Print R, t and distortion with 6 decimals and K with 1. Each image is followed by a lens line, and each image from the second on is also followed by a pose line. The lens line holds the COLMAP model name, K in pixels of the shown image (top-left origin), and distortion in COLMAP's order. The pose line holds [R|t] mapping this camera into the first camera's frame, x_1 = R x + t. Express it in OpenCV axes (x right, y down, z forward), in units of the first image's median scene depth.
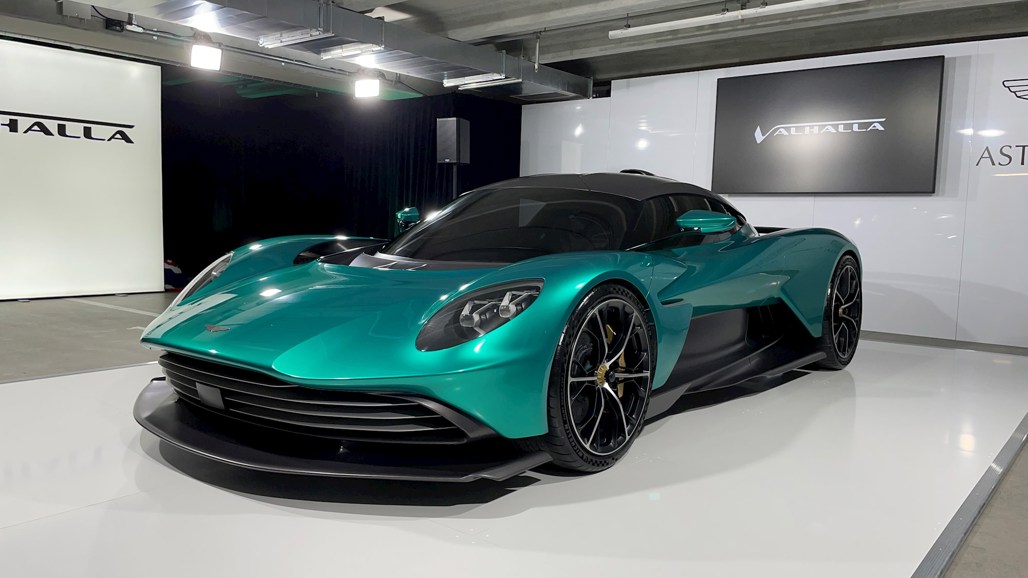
lens RADIAL K [[794.2, 0, 520.4], [0, 794.2, 280.2], [0, 0, 1]] dist [0.006661, -0.052575]
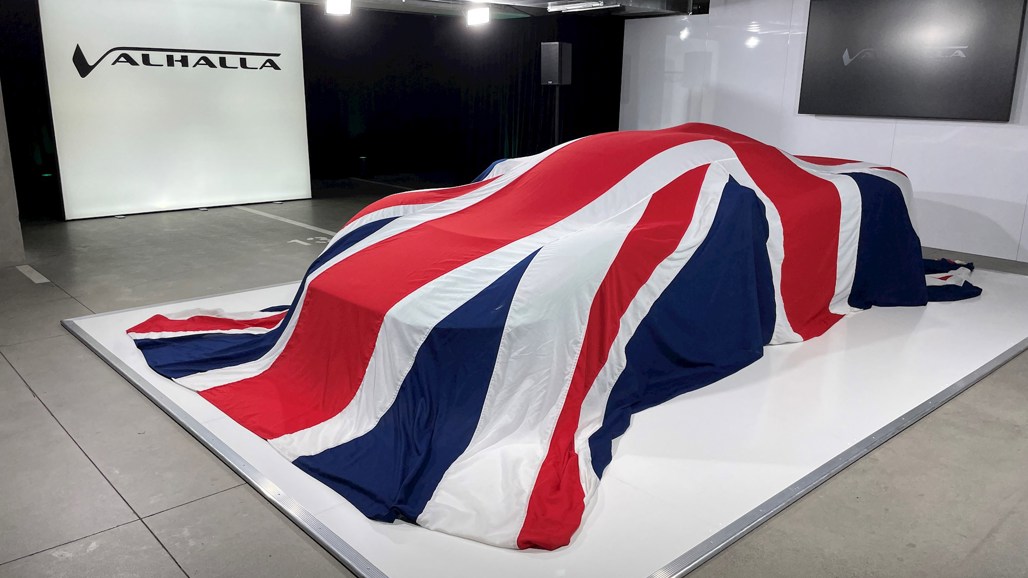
lens RADIAL K [[794.2, 0, 522.0], [0, 794.2, 288.0], [0, 0, 1]] dist [0.006661, -0.052575]
pose [[0.987620, 0.030276, -0.153917, 0.048922], [-0.003459, 0.985163, 0.171588, -0.061055], [0.156828, -0.168931, 0.973071, -0.129578]]
